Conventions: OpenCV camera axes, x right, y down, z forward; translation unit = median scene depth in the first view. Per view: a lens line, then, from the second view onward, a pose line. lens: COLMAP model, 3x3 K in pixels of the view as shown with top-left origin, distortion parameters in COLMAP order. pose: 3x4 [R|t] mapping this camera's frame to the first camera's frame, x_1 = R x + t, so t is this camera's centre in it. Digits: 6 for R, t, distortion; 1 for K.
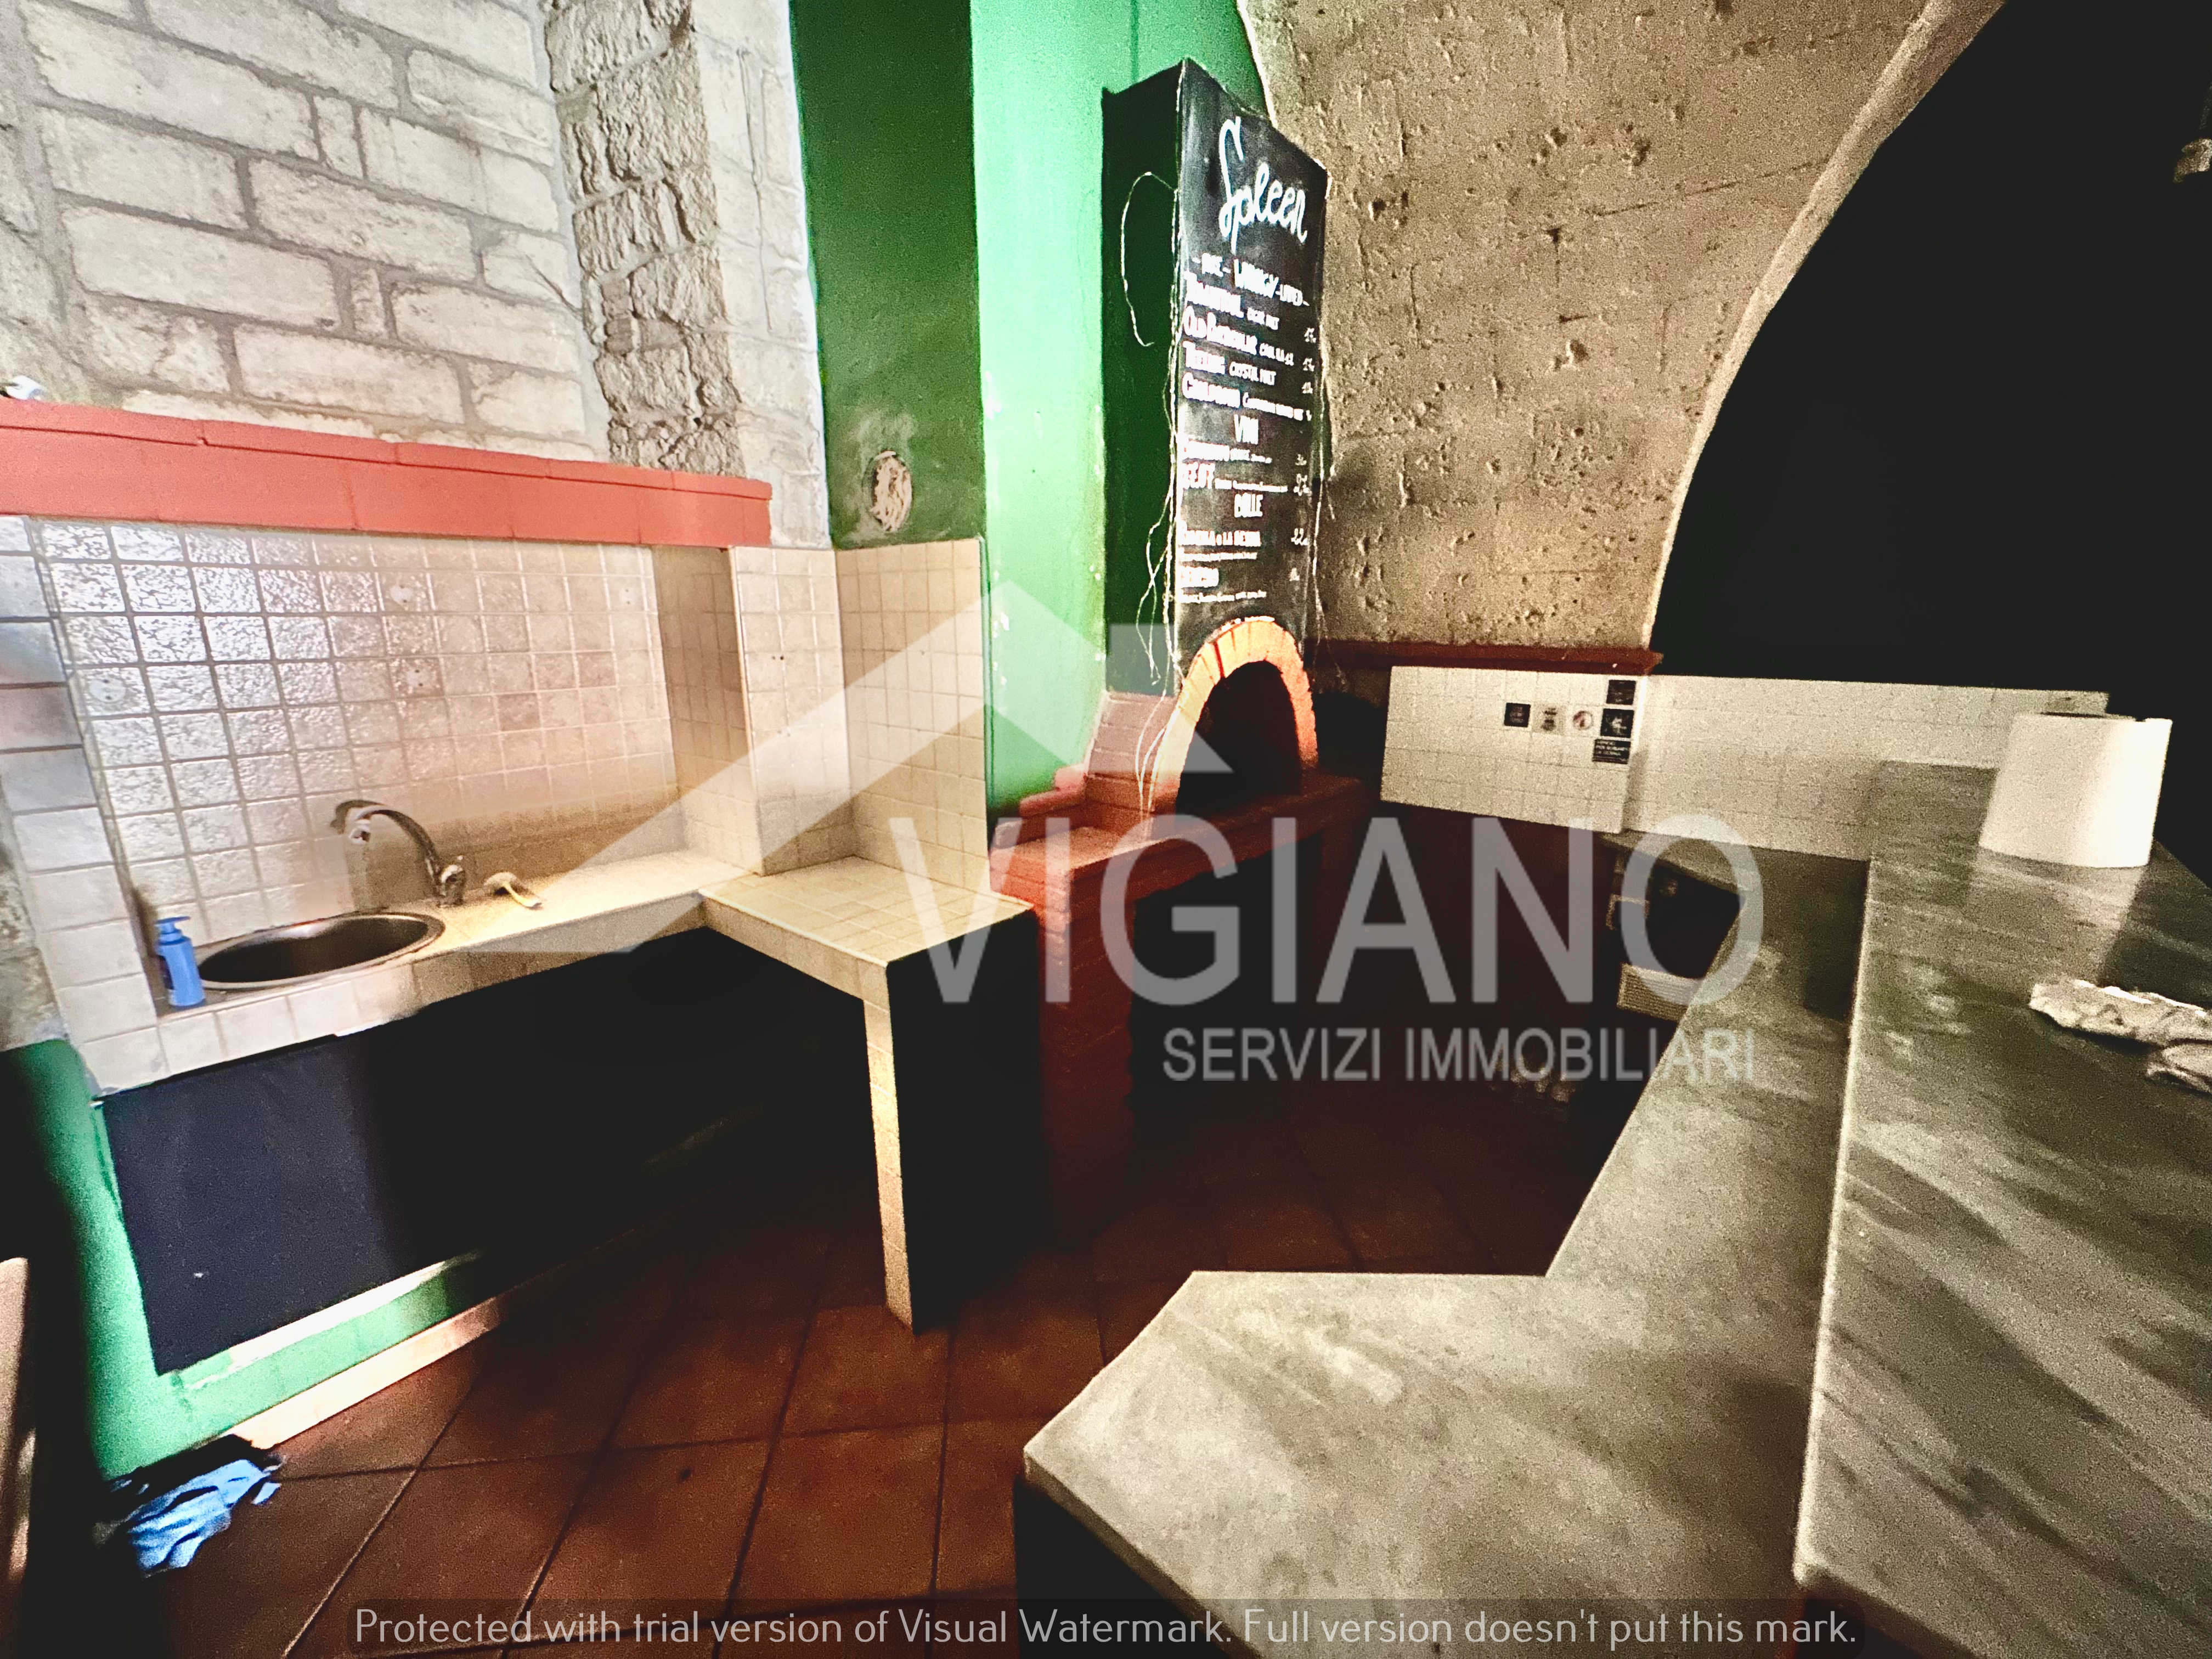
lens RADIAL K [[880.8, 0, 1104.3], [0, 880.8, 826.0], [0, 0, 1]] dist [0.000598, 0.000103]
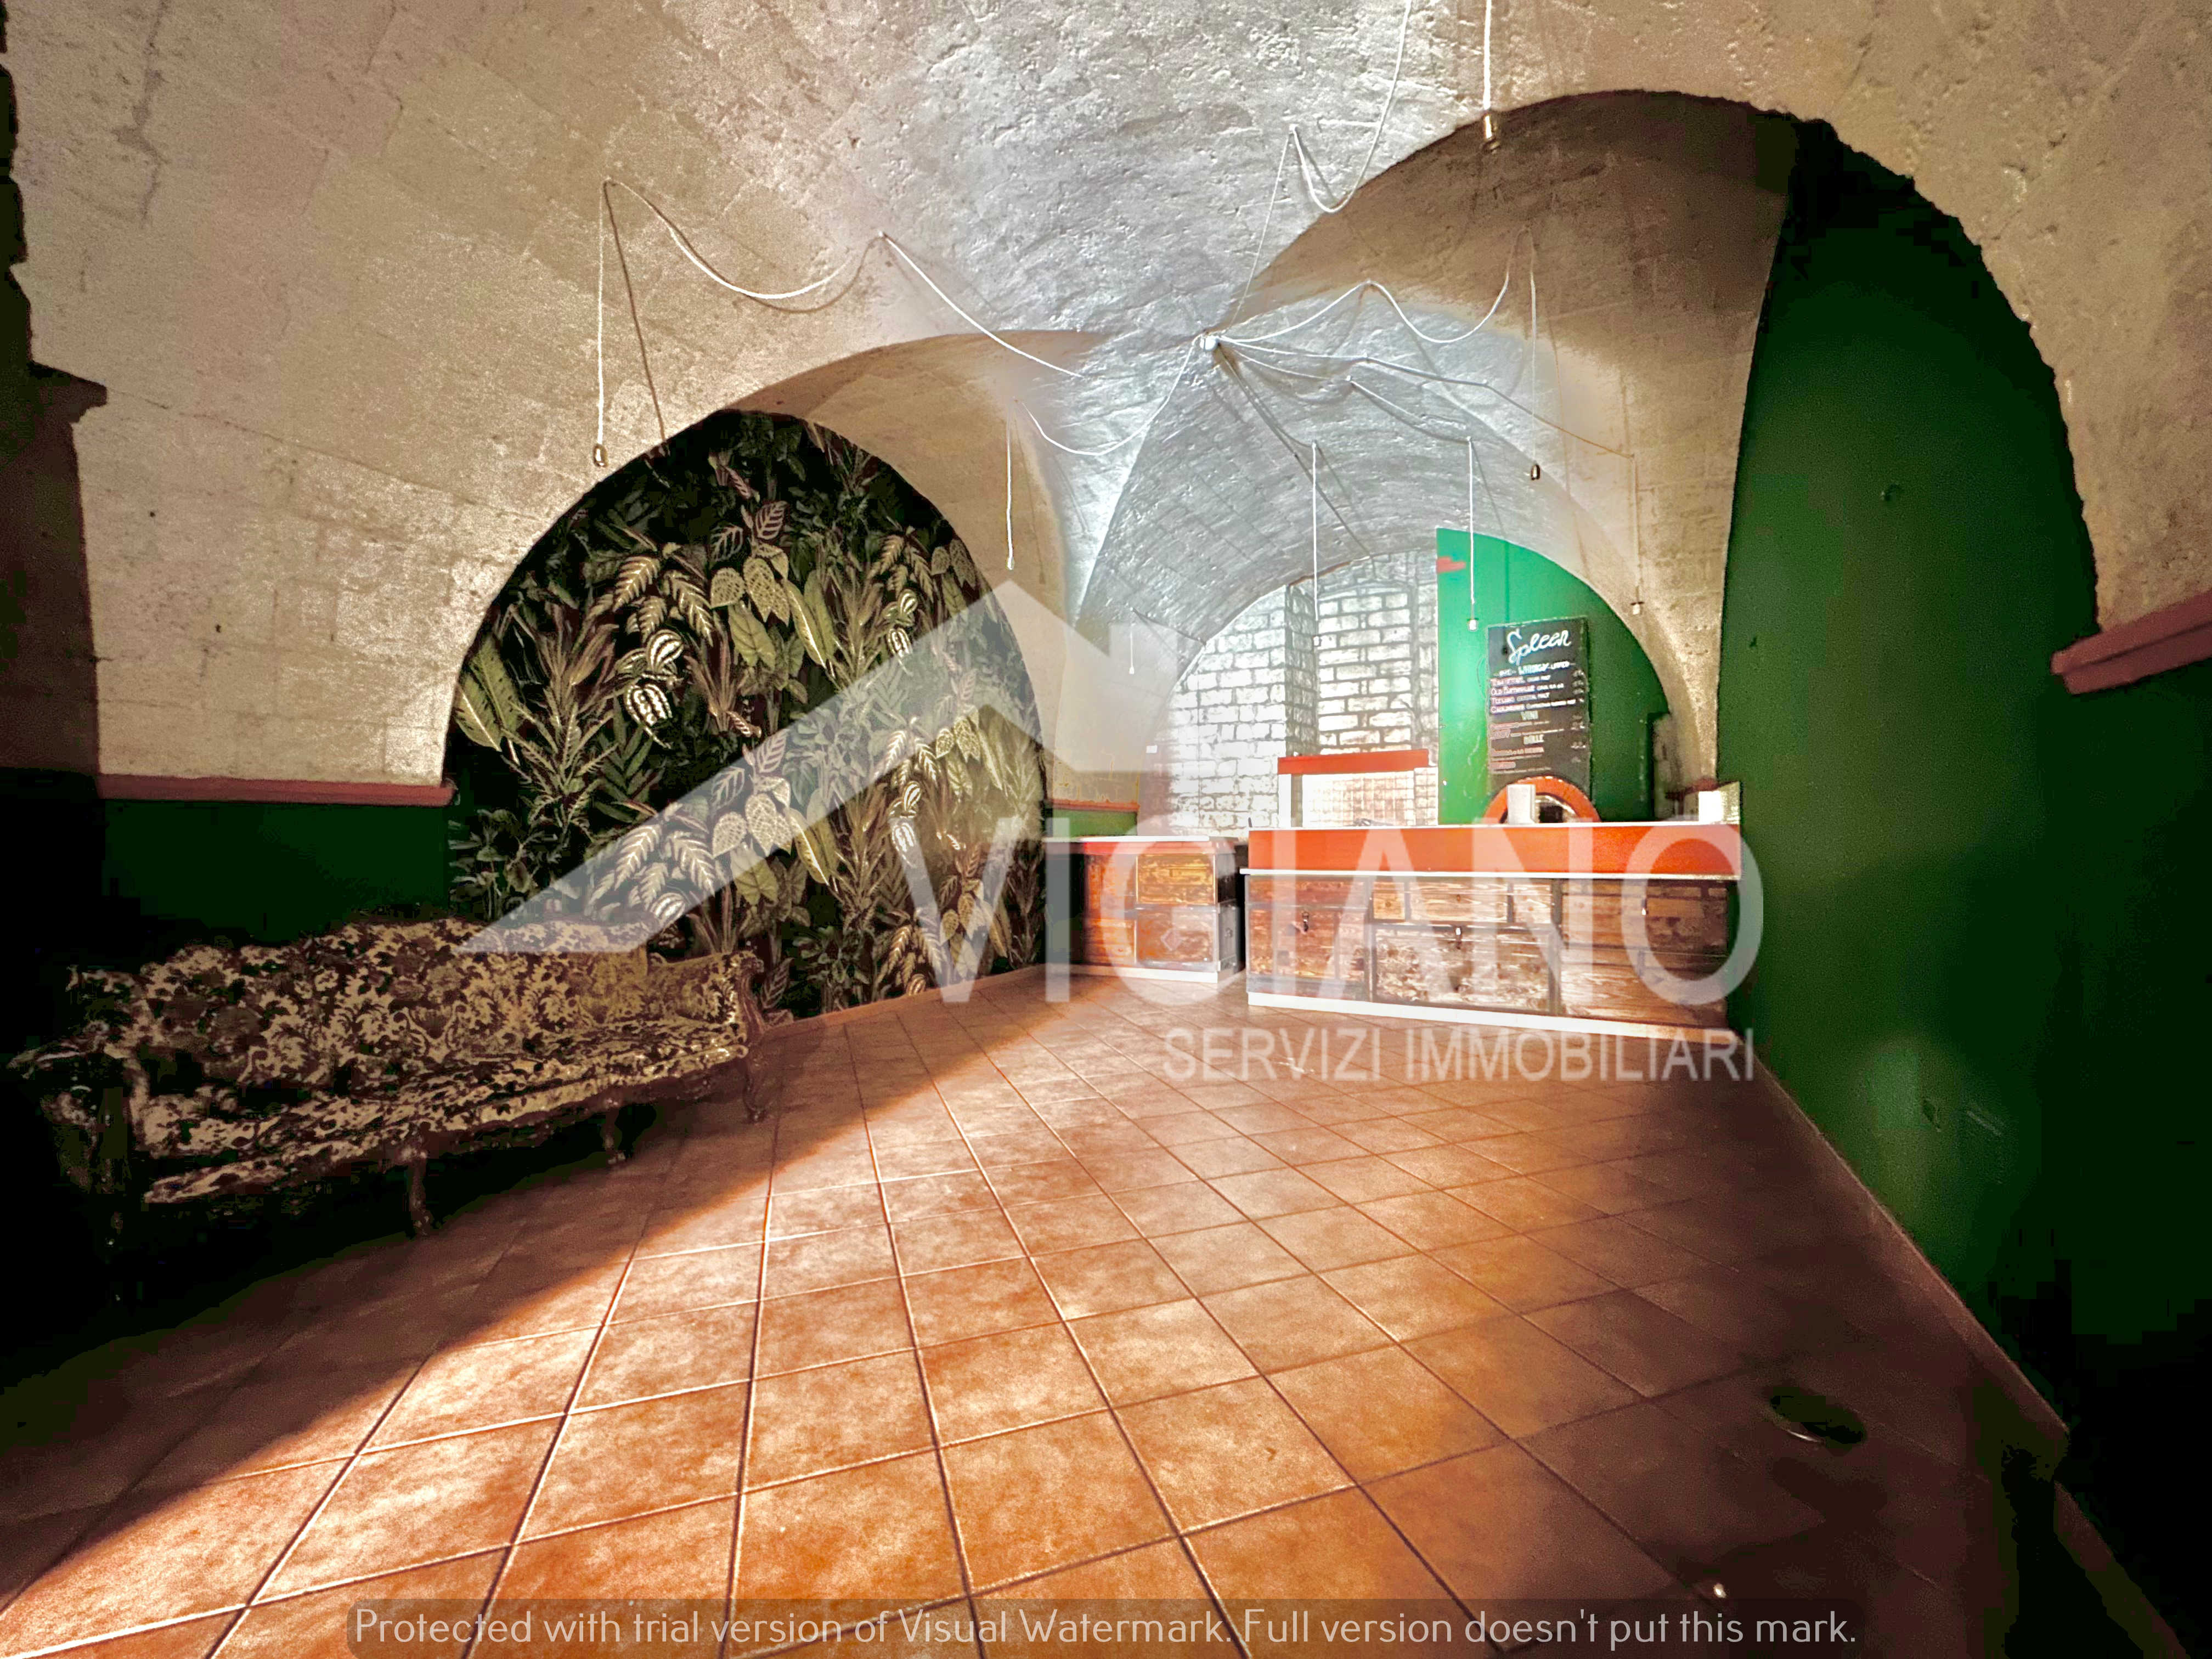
lens RADIAL K [[880.8, 0, 1099.0], [0, 880.8, 836.0], [0, 0, 1]] dist [0.000598, 0.000103]
pose [[0.210971, -0.001371, -0.977491, 2.836873], [-0.227444, 0.972483, -0.050454, 0.431548], [0.950663, 0.232969, 0.204854, -0.906208]]
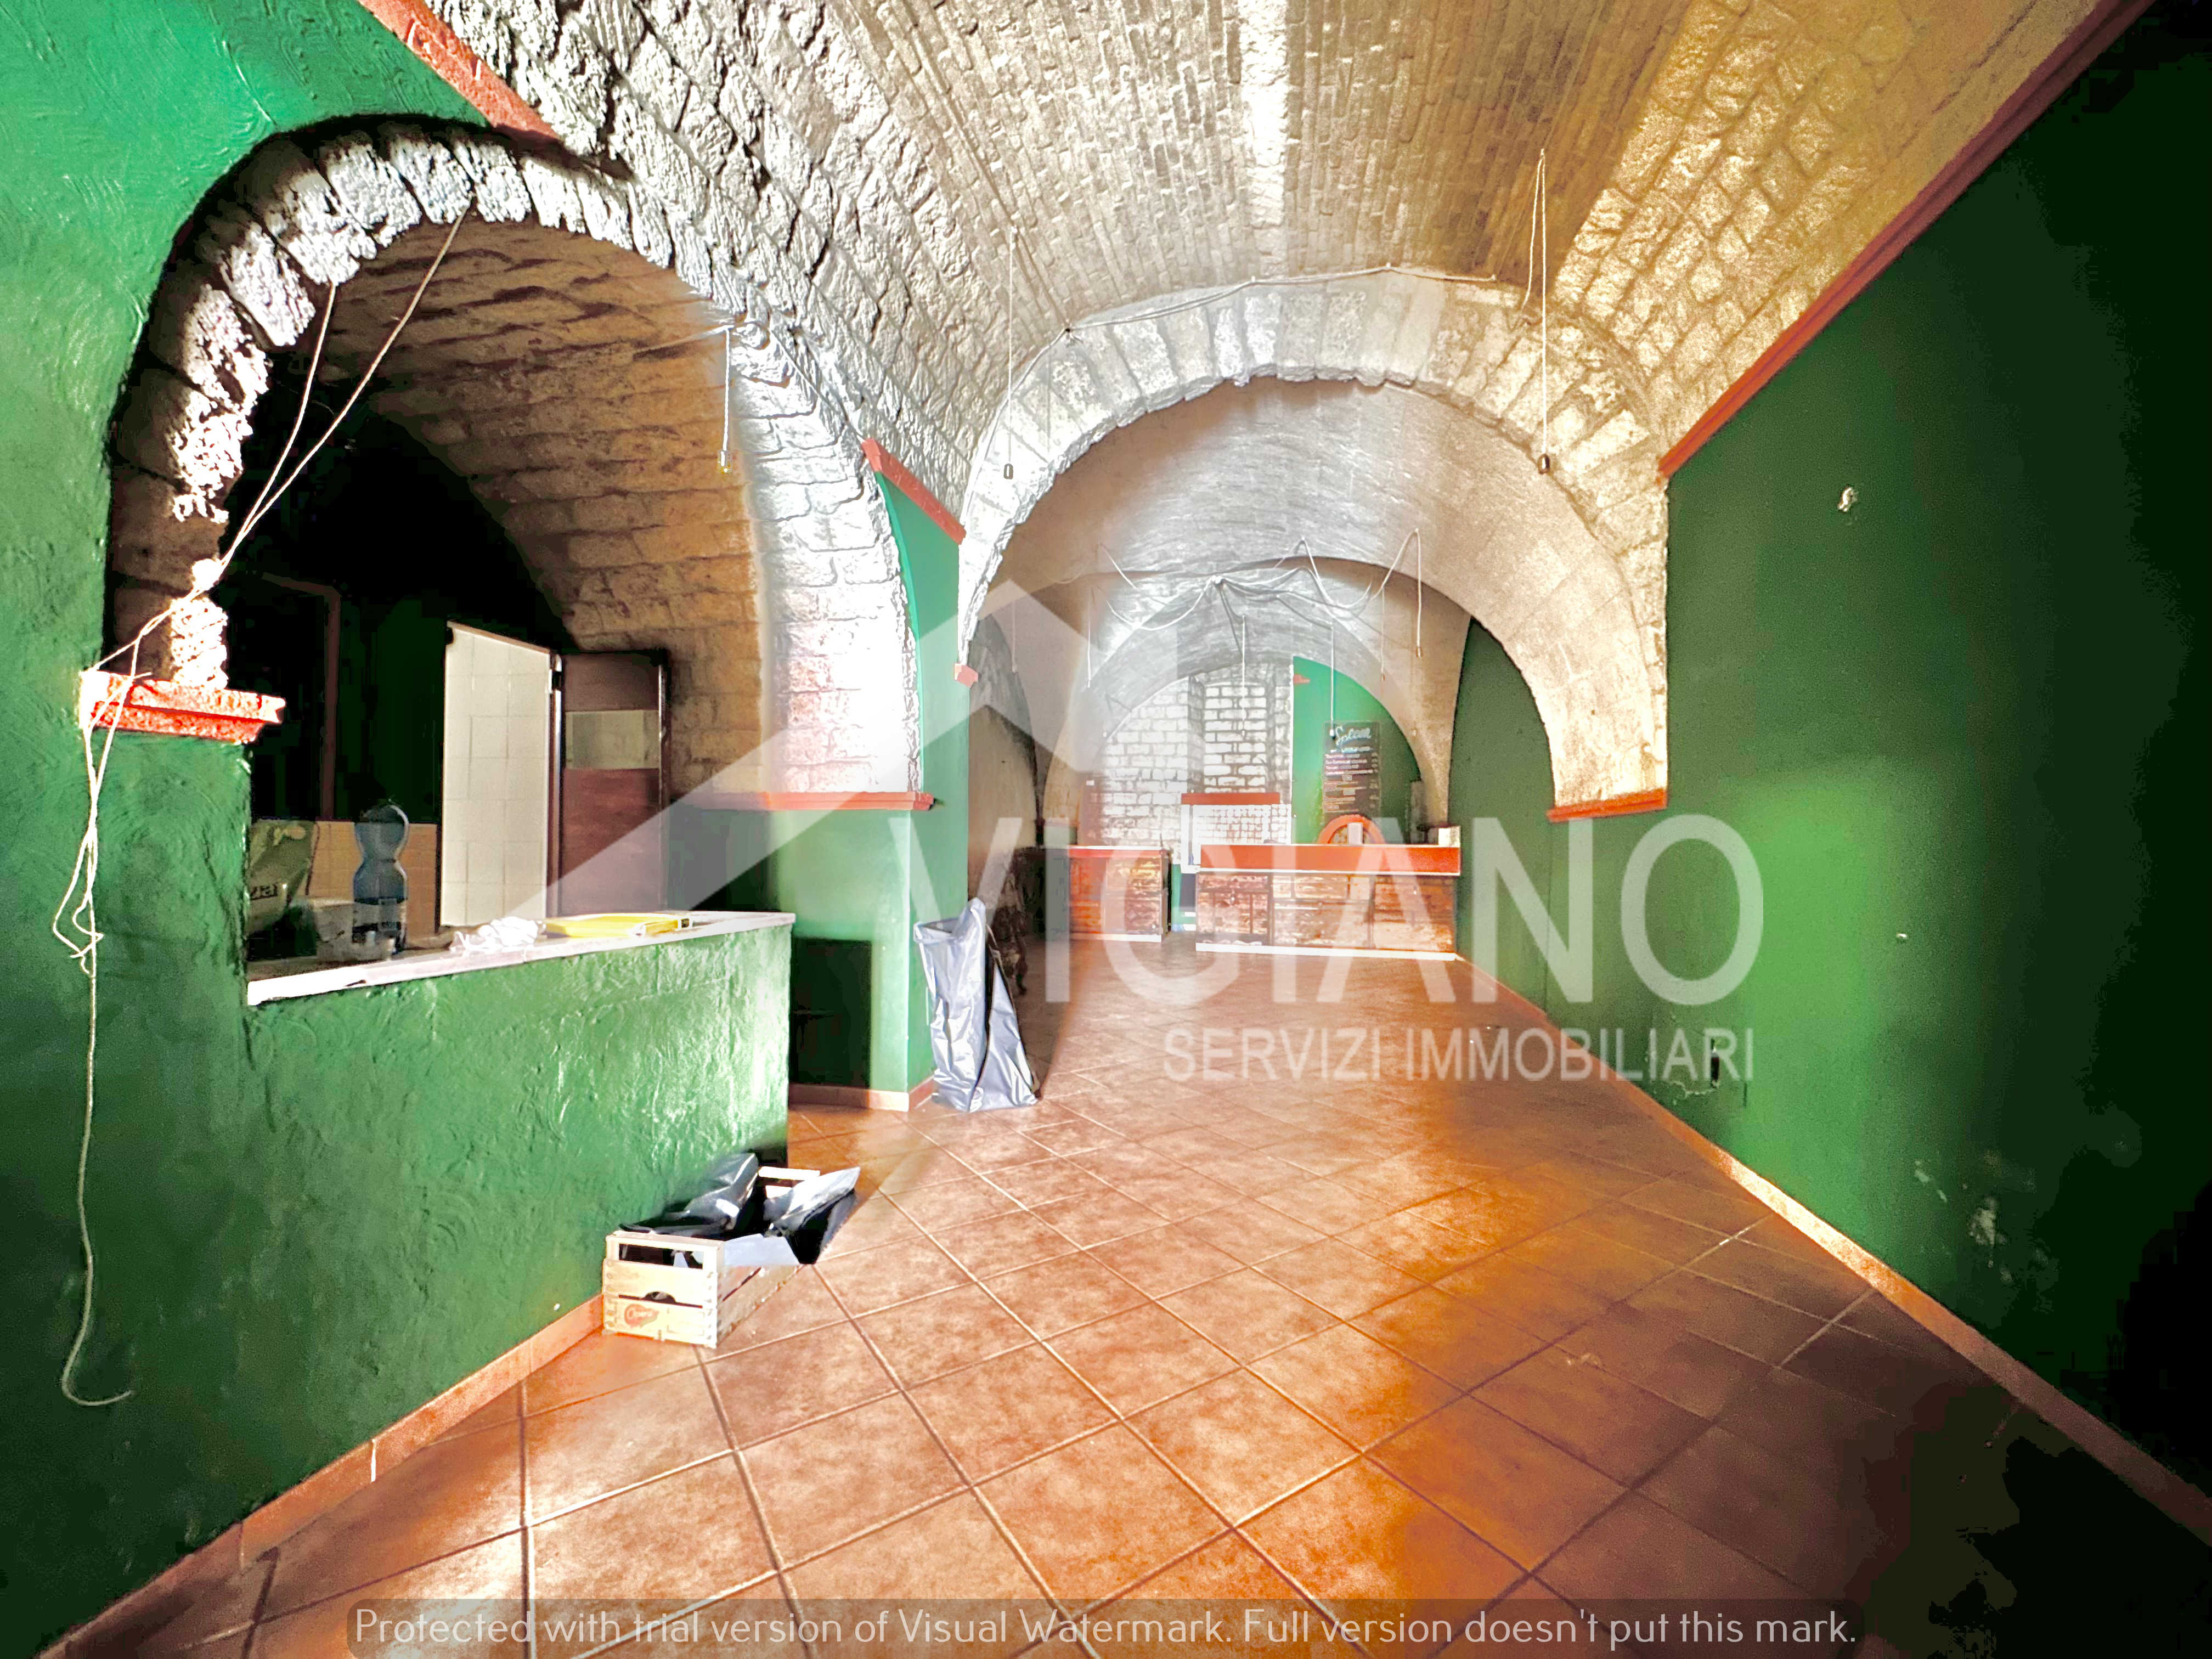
lens RADIAL K [[880.8, 0, 1114.8], [0, 880.8, 832.9], [0, 0, 1]] dist [0.000598, 0.000103]
pose [[0.475328, -0.004246, -0.879798, 3.974089], [-0.223140, 0.966710, -0.125222, 0.766704], [0.851041, 0.255840, 0.458557, -2.326532]]
